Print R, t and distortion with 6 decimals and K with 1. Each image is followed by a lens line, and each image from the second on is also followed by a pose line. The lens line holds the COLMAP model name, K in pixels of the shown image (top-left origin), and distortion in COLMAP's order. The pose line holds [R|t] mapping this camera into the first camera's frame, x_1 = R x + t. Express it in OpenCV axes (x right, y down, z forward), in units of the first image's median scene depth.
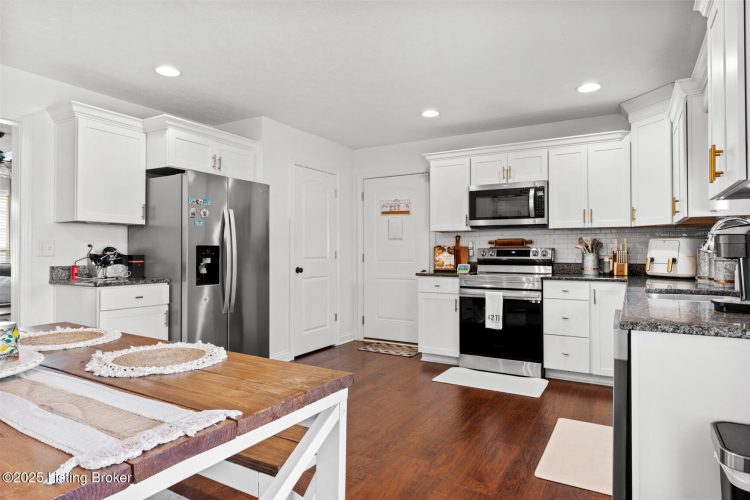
lens RADIAL K [[436.4, 0, 374.1], [0, 436.4, 250.1], [0, 0, 1]] dist [0.000391, -0.000002]
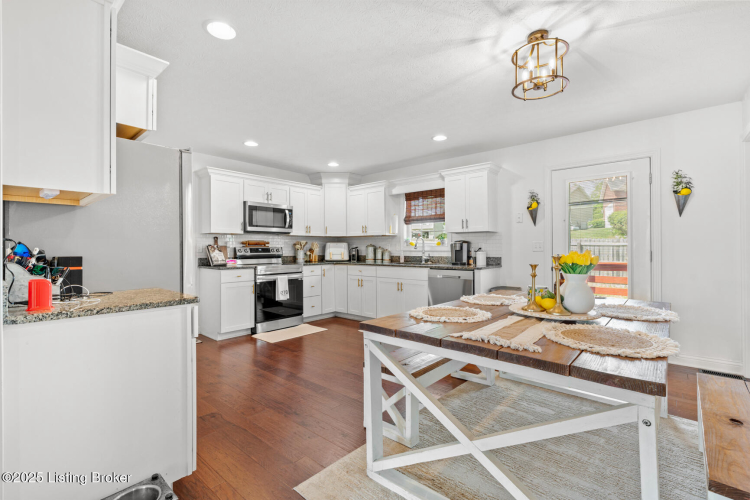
lens RADIAL K [[342.8, 0, 374.8], [0, 342.8, 247.2], [0, 0, 1]] dist [0.001367, -0.000014]
pose [[0.189564, 0.004969, 0.981856, -0.769807], [0.002869, 0.999980, -0.005615, 0.003702], [-0.981864, 0.003881, 0.189546, 0.421151]]
